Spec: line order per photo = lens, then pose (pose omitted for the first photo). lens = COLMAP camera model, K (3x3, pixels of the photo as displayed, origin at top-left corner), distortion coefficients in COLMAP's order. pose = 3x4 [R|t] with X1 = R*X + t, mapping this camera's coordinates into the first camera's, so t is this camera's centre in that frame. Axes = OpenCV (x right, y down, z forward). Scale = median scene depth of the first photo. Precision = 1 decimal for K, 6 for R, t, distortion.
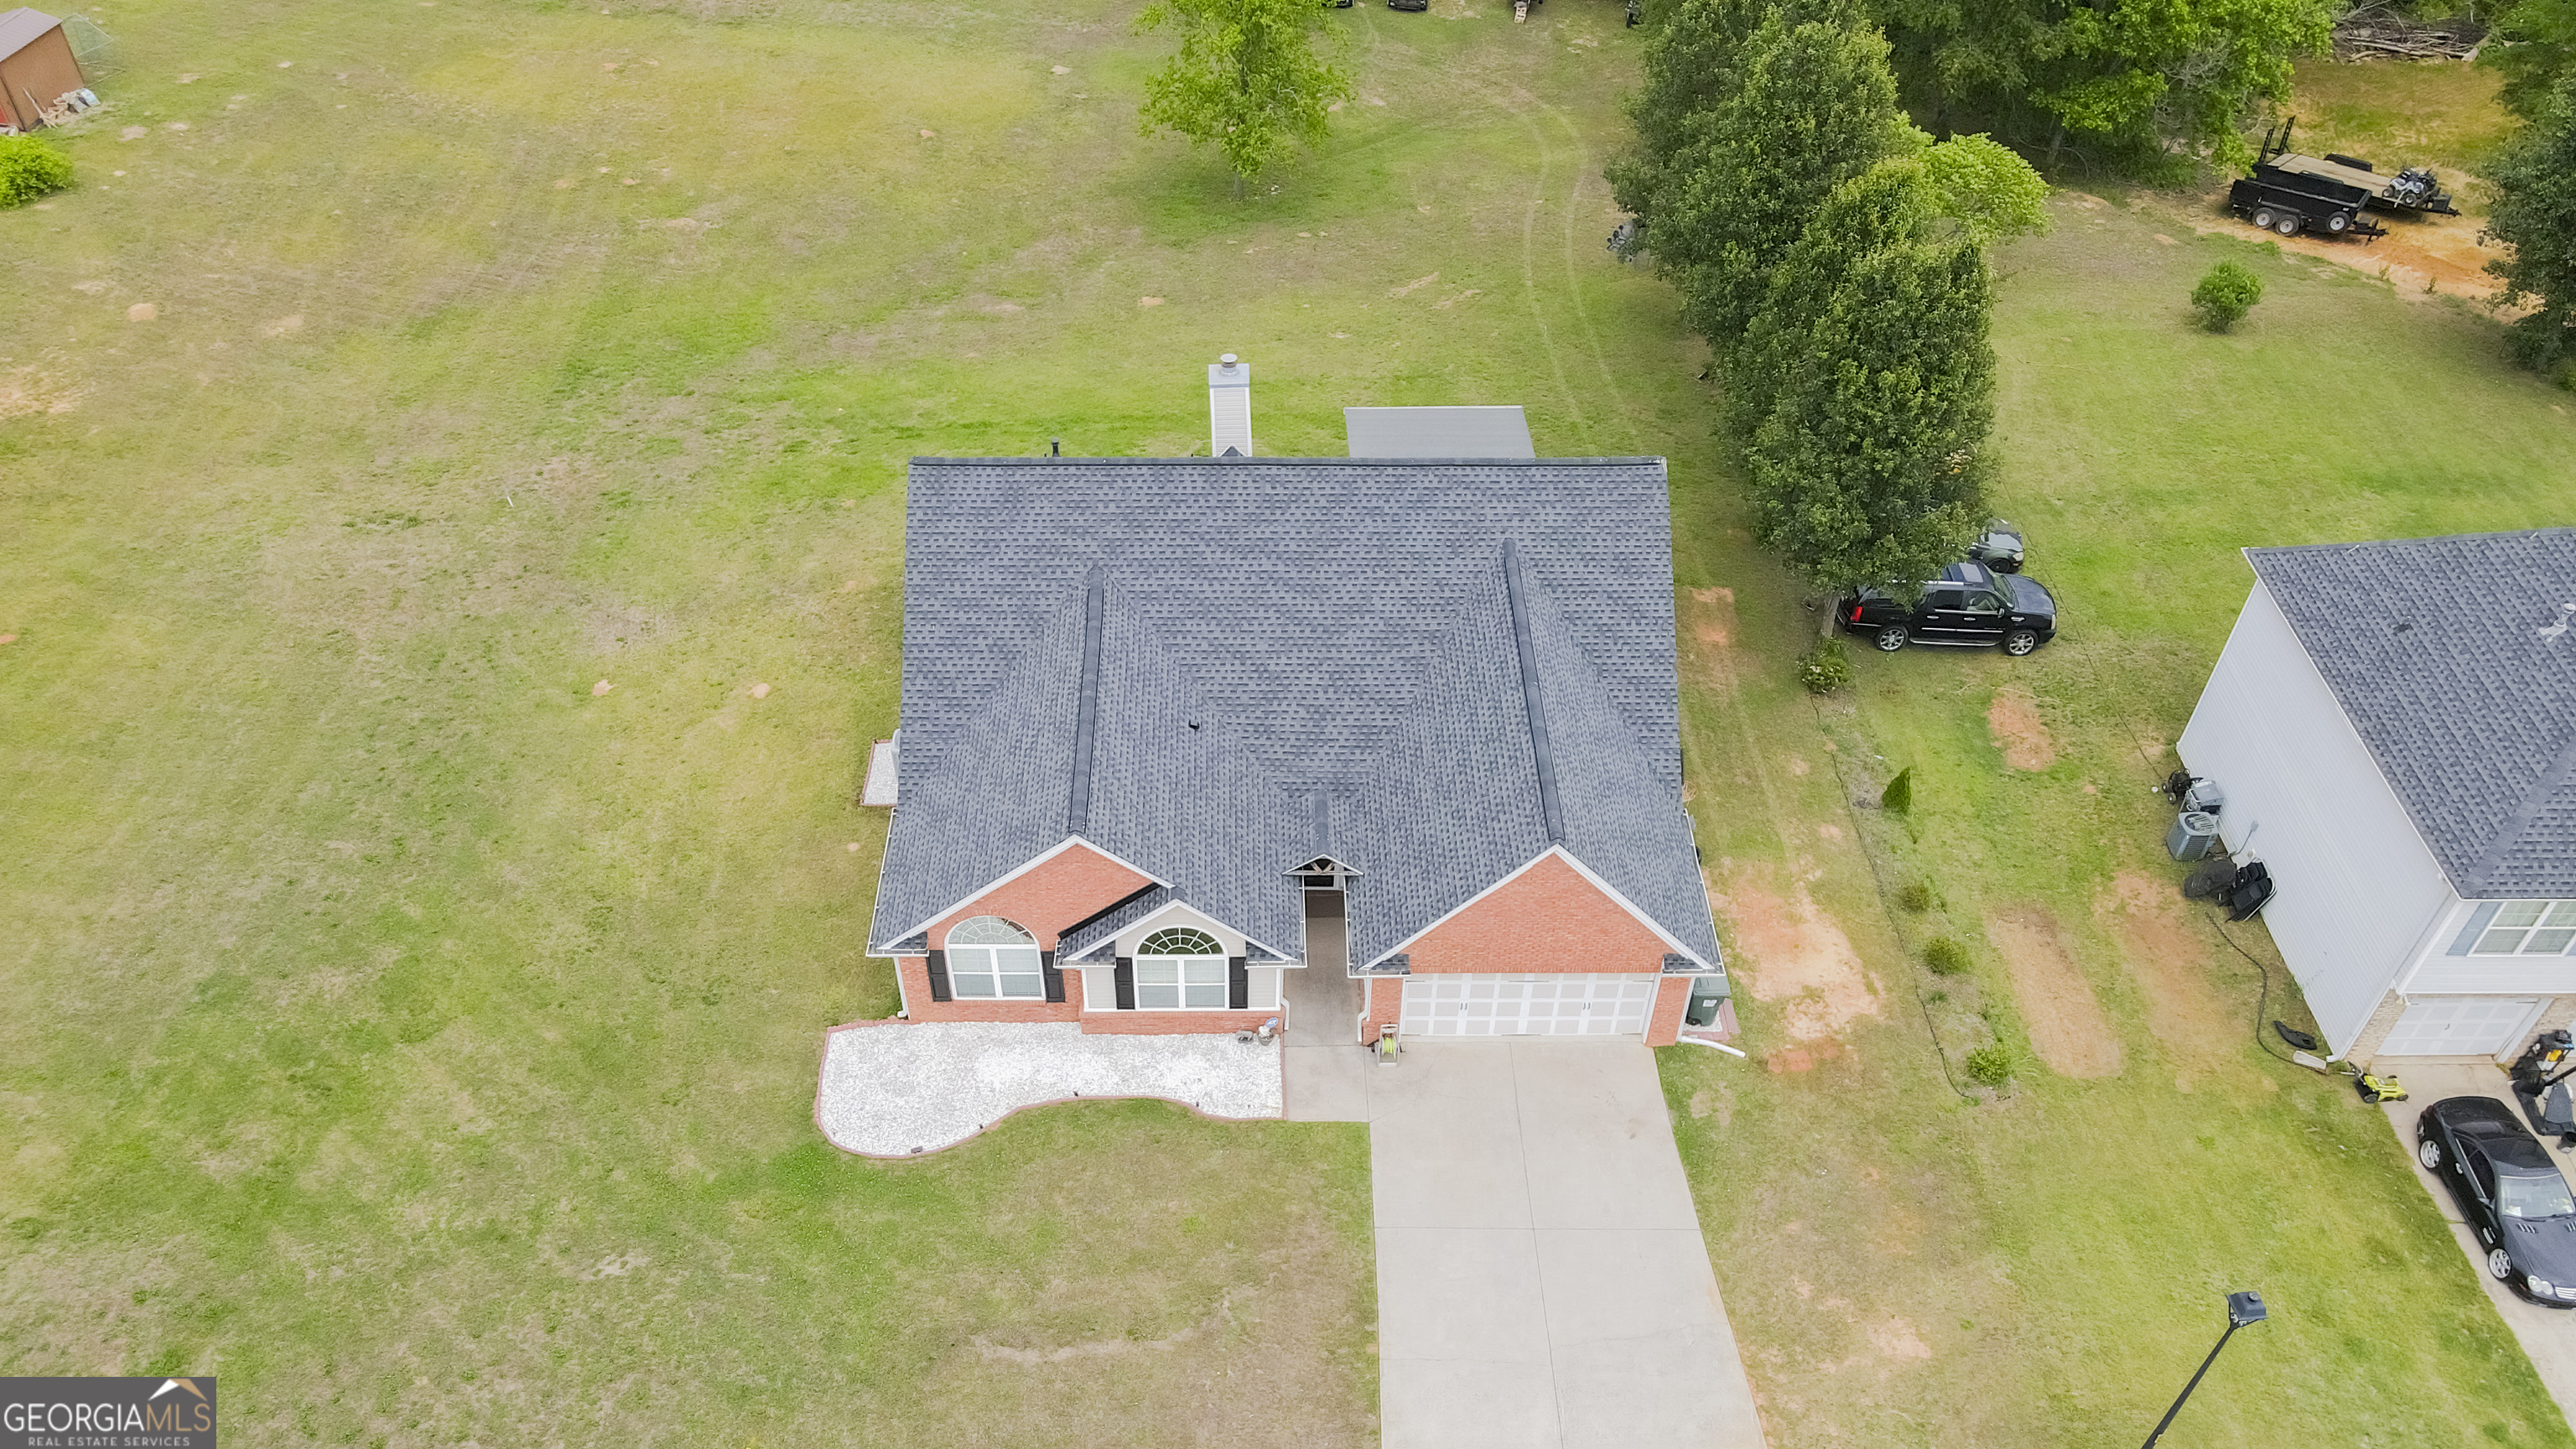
lens RADIAL K [[1904.1, 0, 1282.3], [0, 1904.1, 937.6], [0, 0, 1]] dist [-0.010542, 0.061492]
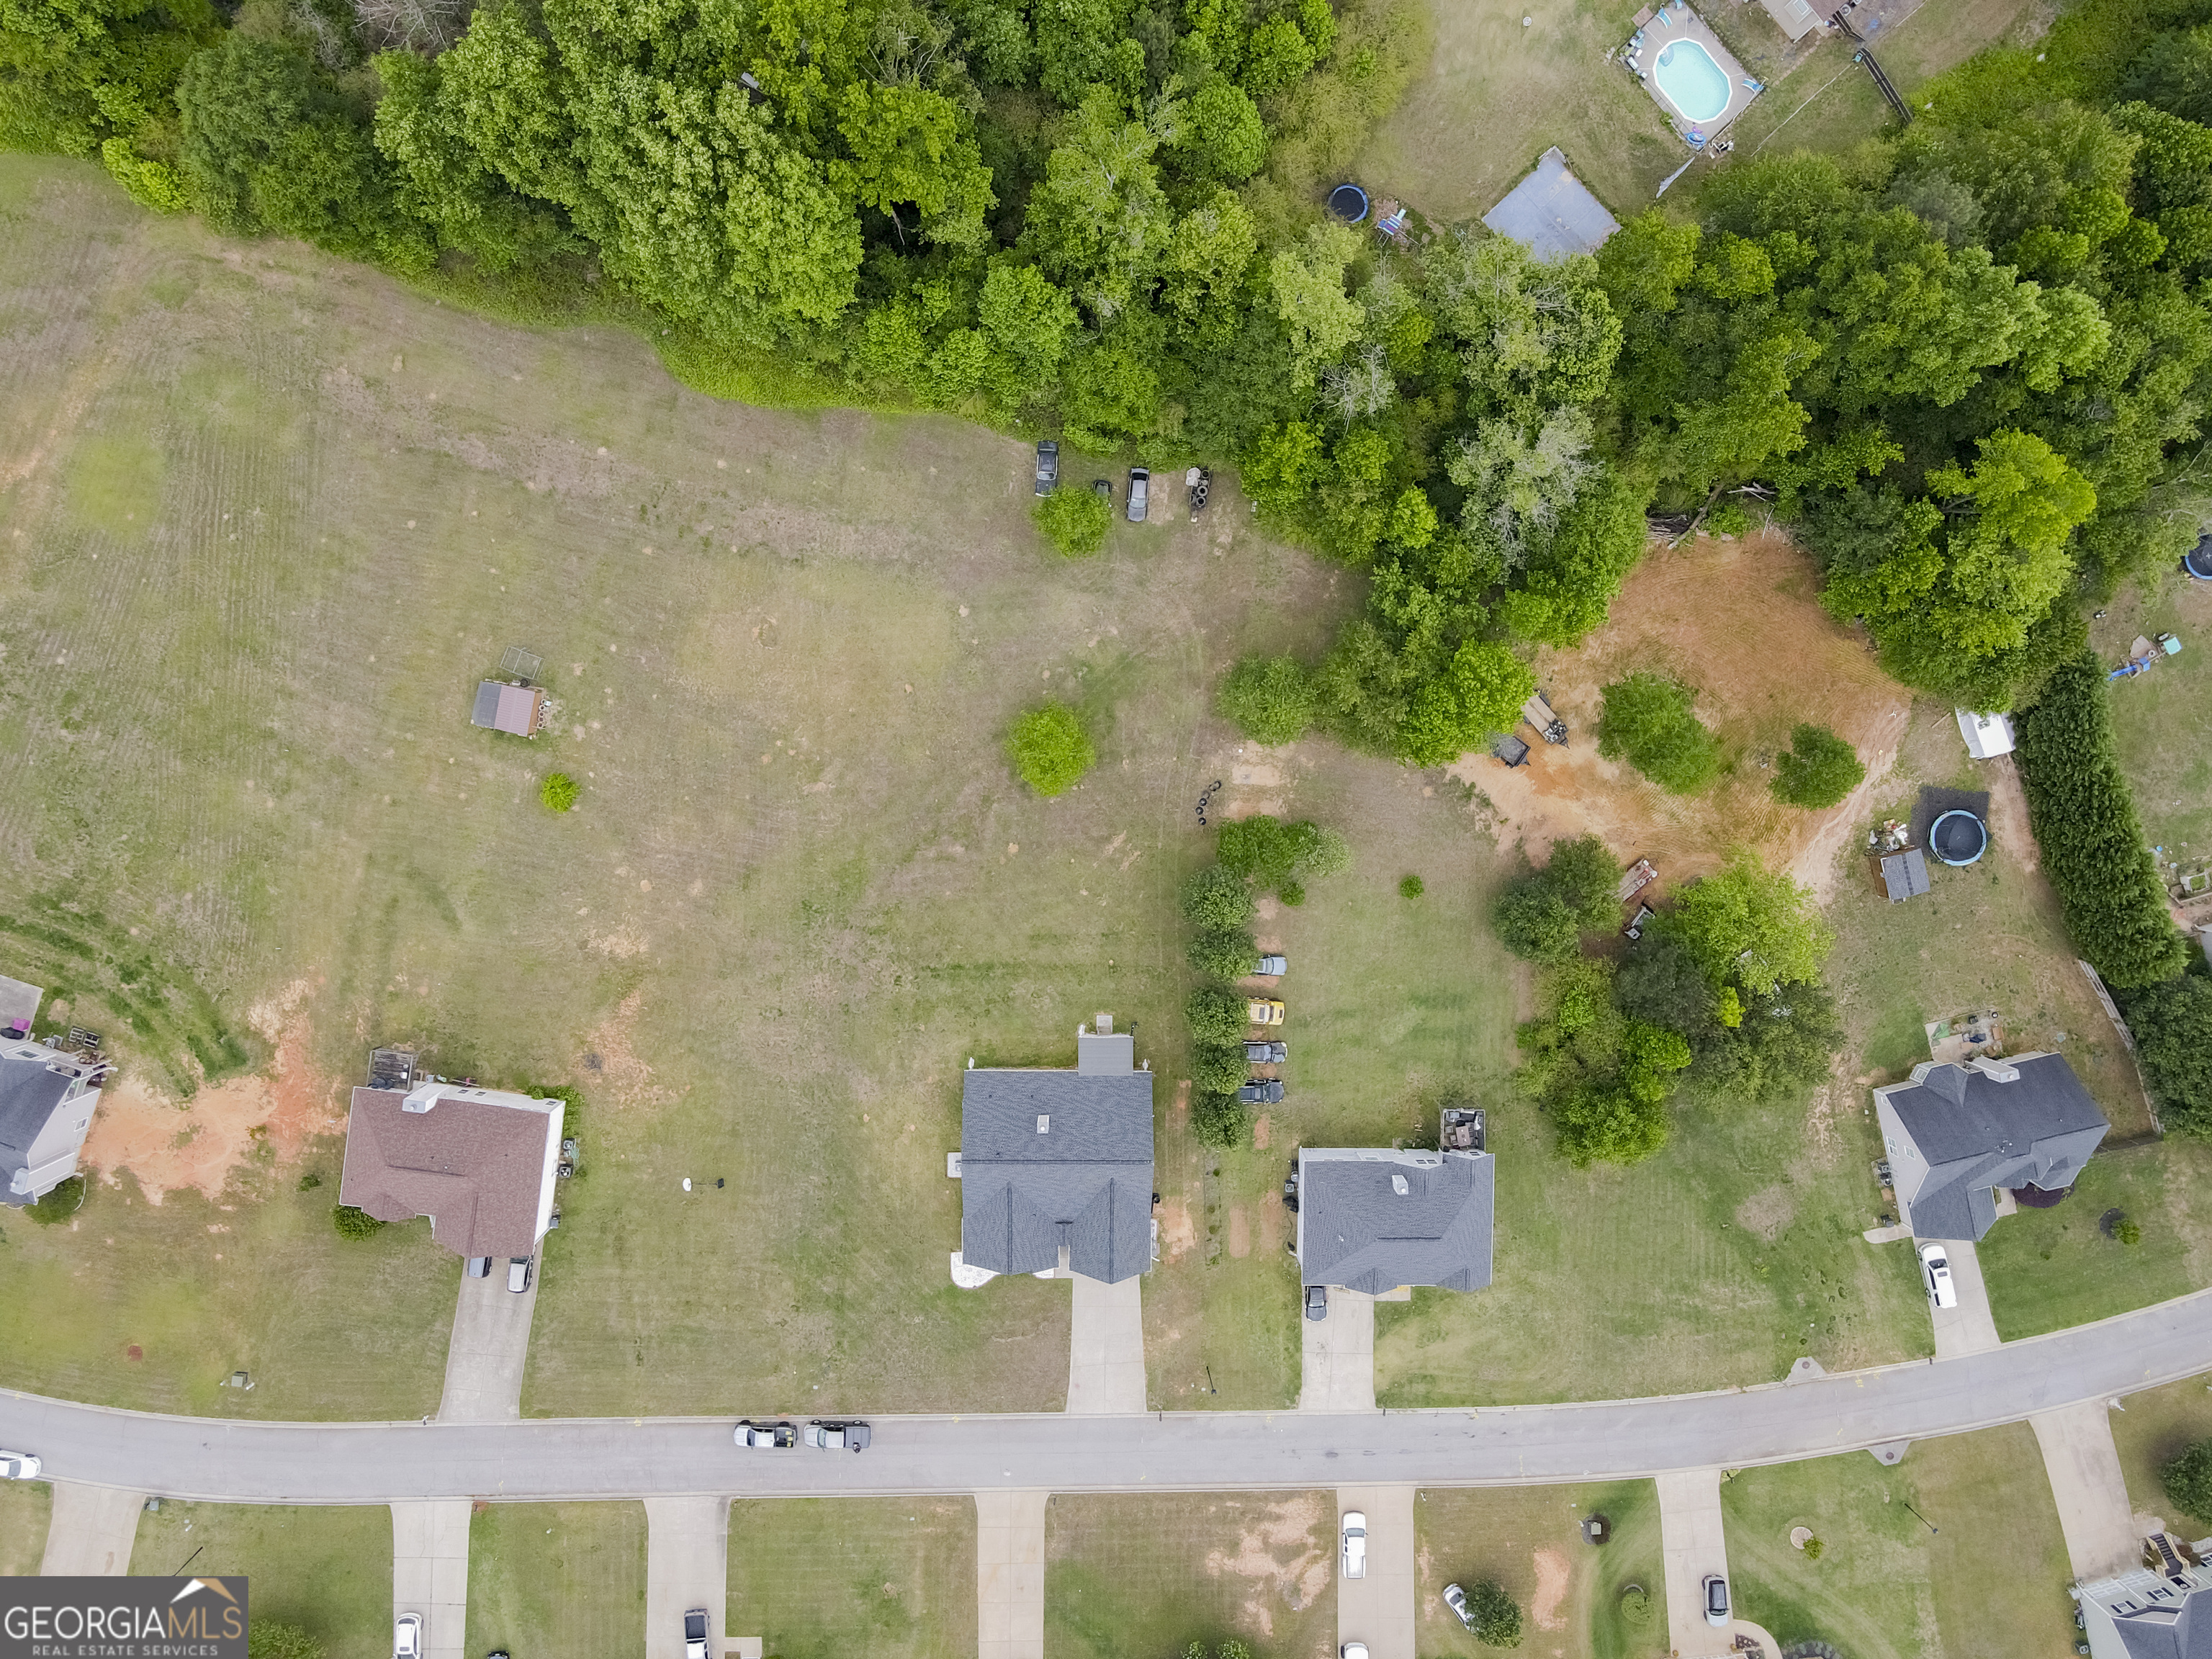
lens RADIAL K [[1630.3, 0, 1097.8], [0, 1630.3, 821.6], [0, 0, 1]] dist [0.008236, 0.008379]
pose [[0.999583, 0.023970, 0.016089, 0.015470], [-0.028019, 0.671277, 0.740677, -3.261646], [0.006954, -0.740819, 0.671669, -0.747917]]
